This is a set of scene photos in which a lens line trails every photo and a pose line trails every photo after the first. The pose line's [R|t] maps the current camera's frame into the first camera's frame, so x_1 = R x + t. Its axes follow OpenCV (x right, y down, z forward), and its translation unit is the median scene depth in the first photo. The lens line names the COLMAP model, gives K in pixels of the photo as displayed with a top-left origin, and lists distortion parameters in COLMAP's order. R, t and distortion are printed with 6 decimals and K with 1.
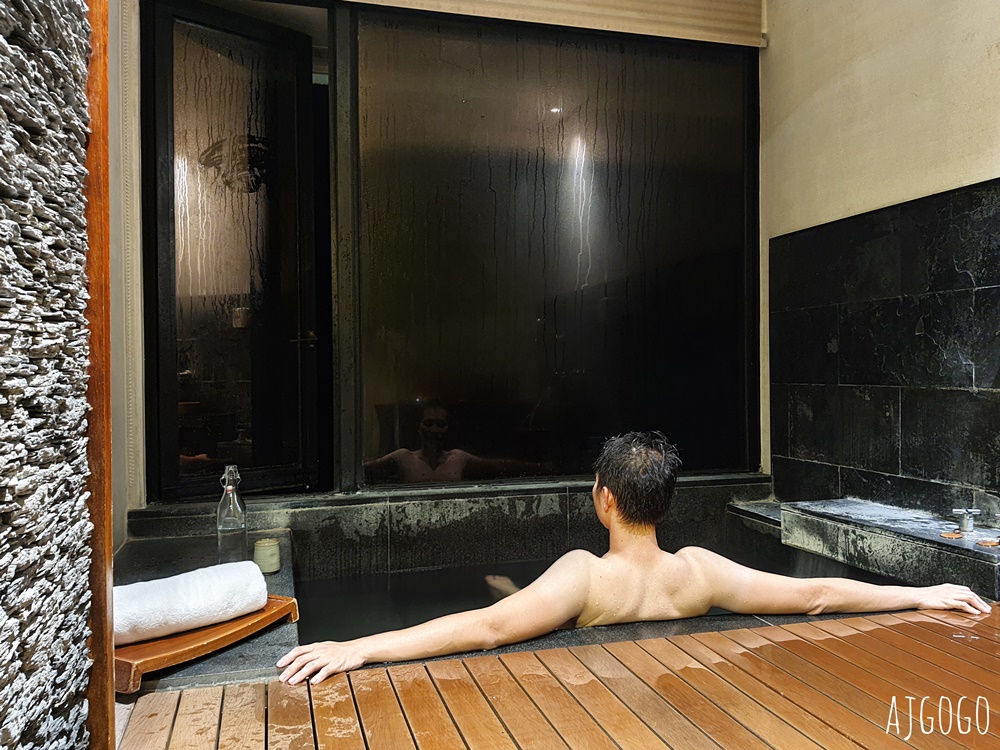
lens RADIAL K [[793.9, 0, 494.5], [0, 793.9, 381.5], [0, 0, 1]] dist [0.061833, -0.118204]
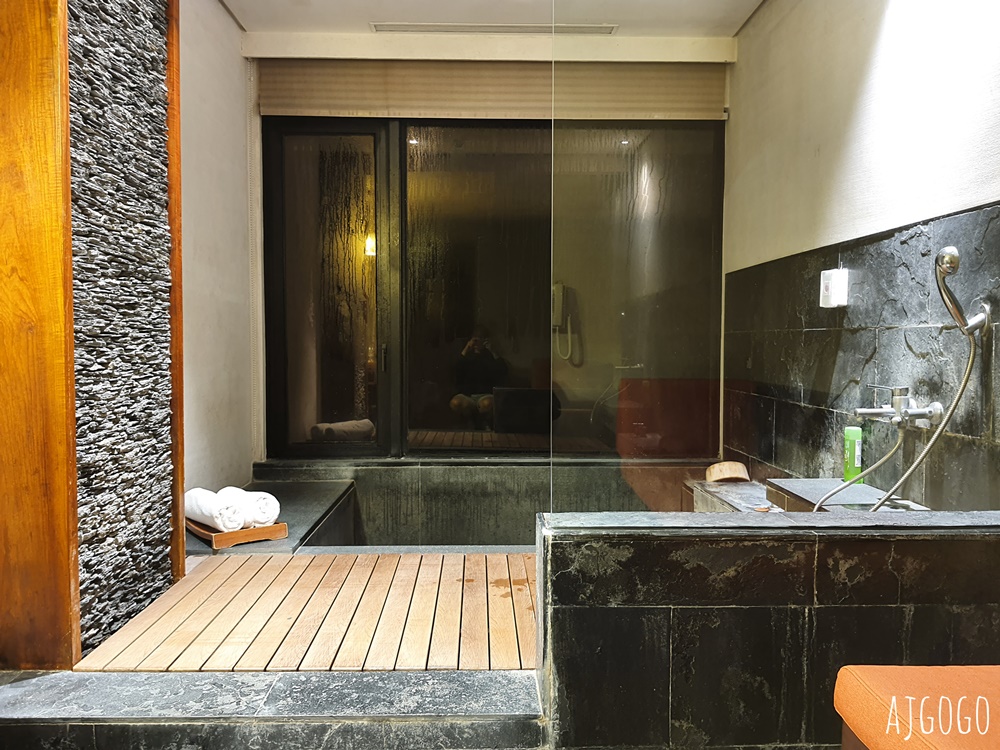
lens RADIAL K [[793.9, 0, 502.7], [0, 793.9, 385.5], [0, 0, 1]] dist [0.061833, -0.118204]
pose [[0.970193, 0.026743, -0.240853, 0.419868], [-0.016443, 0.998866, 0.044675, -0.072102], [0.241775, -0.039383, 0.969533, -0.417606]]
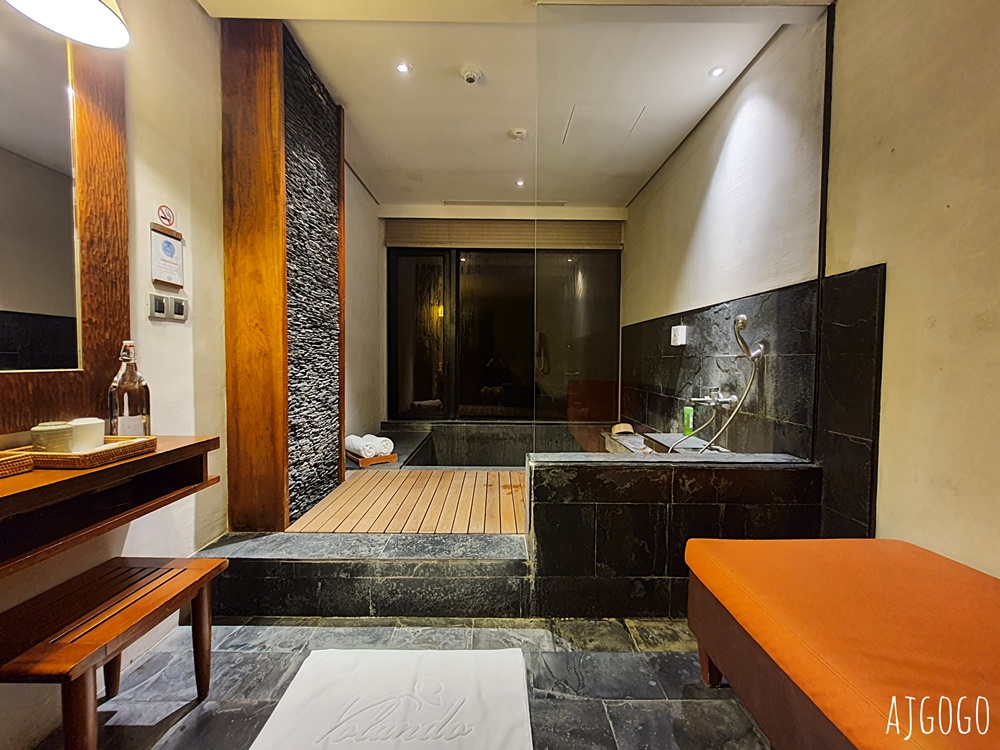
lens RADIAL K [[400.5, 0, 500.5], [0, 400.5, 377.3], [0, 0, 1]] dist [-0.002511, -0.000063]
pose [[0.965987, 0.030450, -0.256793, 0.410986], [-0.022597, 0.999184, 0.033478, -0.077624], [0.257603, -0.026537, 0.965886, -0.392856]]
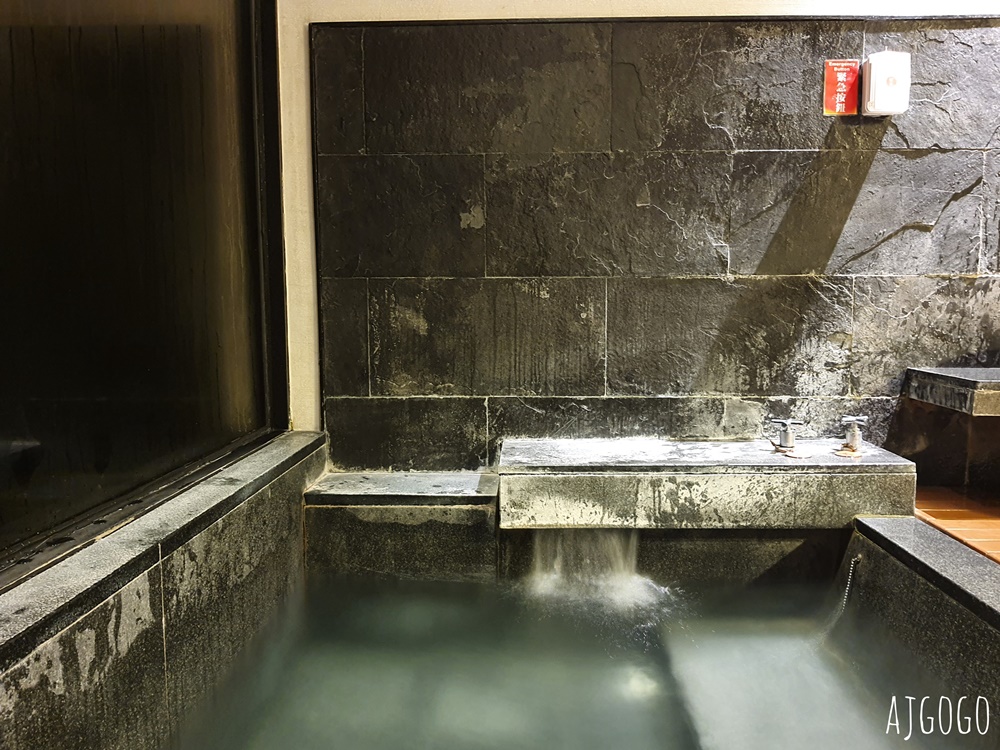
lens RADIAL K [[793.9, 0, 498.5], [0, 793.9, 384.3], [0, 0, 1]] dist [0.061833, -0.118204]
pose [[0.303518, -0.096028, 0.947974, -0.251384], [0.015127, 0.995269, 0.095975, 0.035982], [-0.952706, -0.014790, 0.303535, 0.943902]]
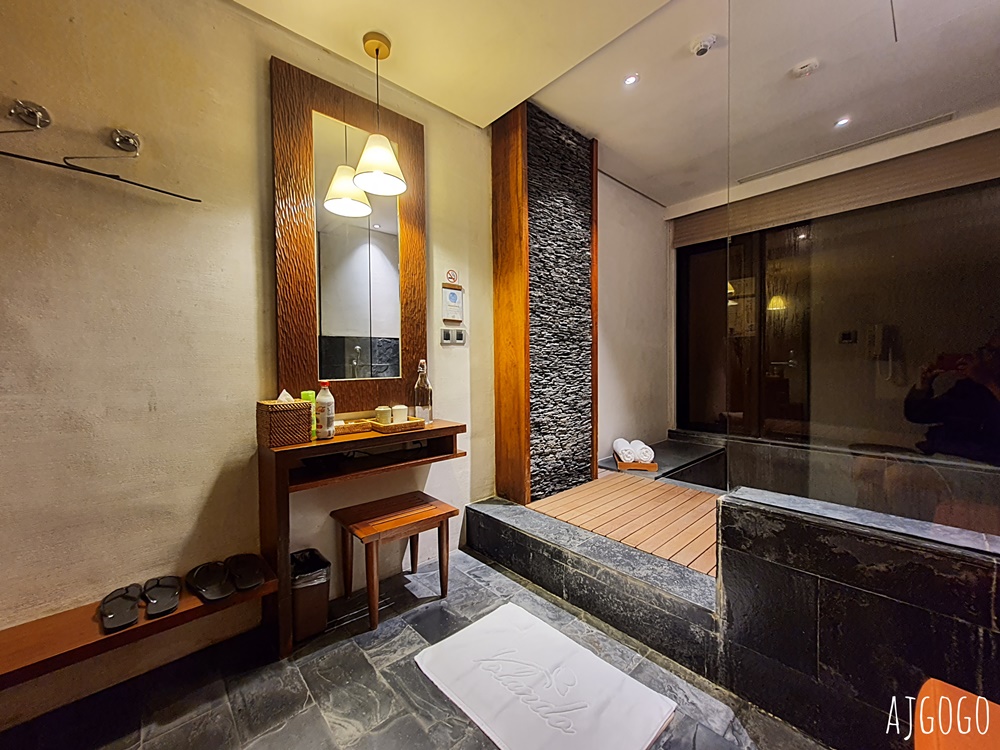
lens RADIAL K [[400.5, 0, 495.6], [0, 400.5, 377.9], [0, 0, 1]] dist [-0.002511, -0.000063]
pose [[0.442013, 0.042319, -0.896010, 0.618754], [-0.009075, 0.999046, 0.042708, -0.094463], [0.896963, -0.010746, 0.441975, -0.267633]]
